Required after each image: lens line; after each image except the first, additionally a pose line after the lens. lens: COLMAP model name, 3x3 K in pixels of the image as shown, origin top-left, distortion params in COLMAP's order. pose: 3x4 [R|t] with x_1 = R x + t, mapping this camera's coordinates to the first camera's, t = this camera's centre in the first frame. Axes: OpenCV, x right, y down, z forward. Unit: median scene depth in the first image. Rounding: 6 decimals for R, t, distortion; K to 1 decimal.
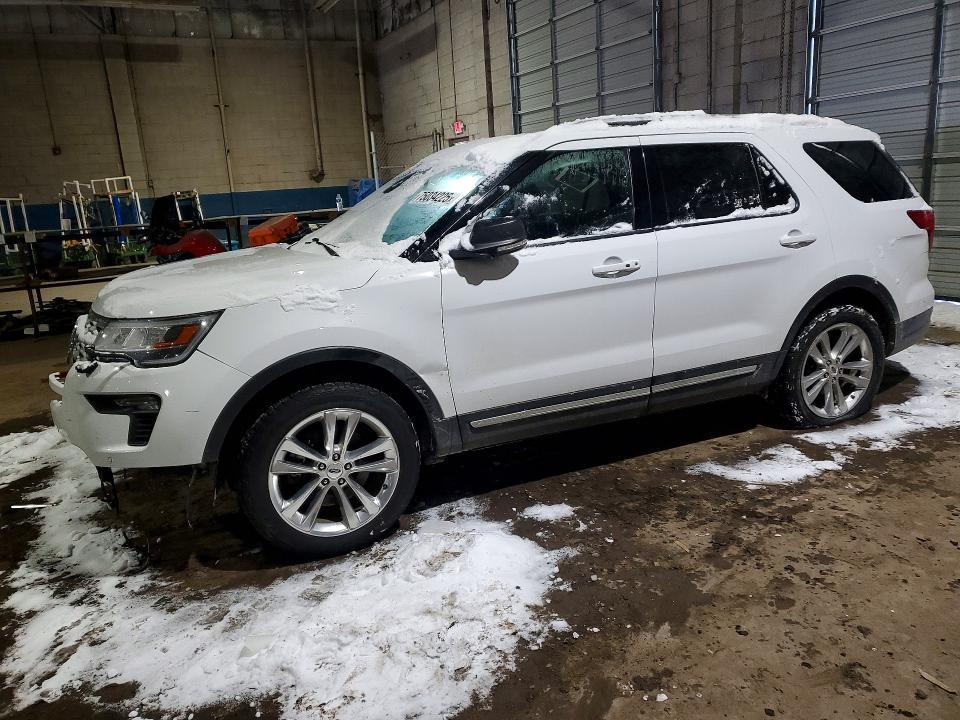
lens RADIAL K [[727.6, 0, 480.0], [0, 727.6, 360.0], [0, 0, 1]] dist [0.021549, -0.005177]
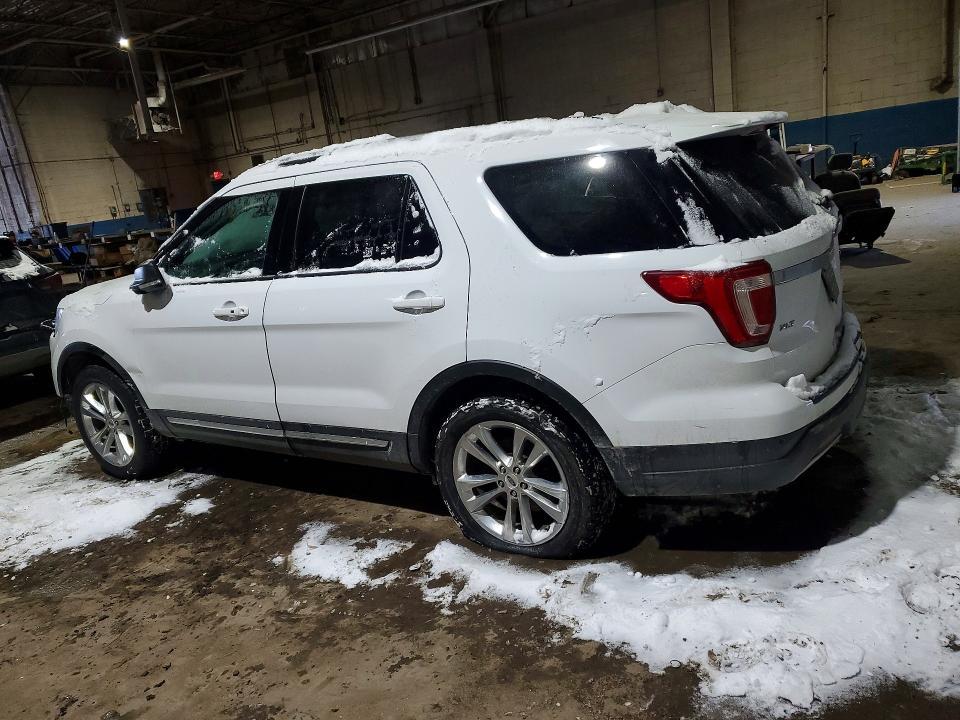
lens RADIAL K [[742.1, 0, 479.3], [0, 742.1, 372.9], [0, 0, 1]] dist [0.041030, -0.005956]
pose [[0.550680, 0.214917, -0.806575, 1.200032], [-0.104693, 0.976438, 0.188700, -0.265104], [0.828125, -0.019471, 0.560205, 0.645946]]
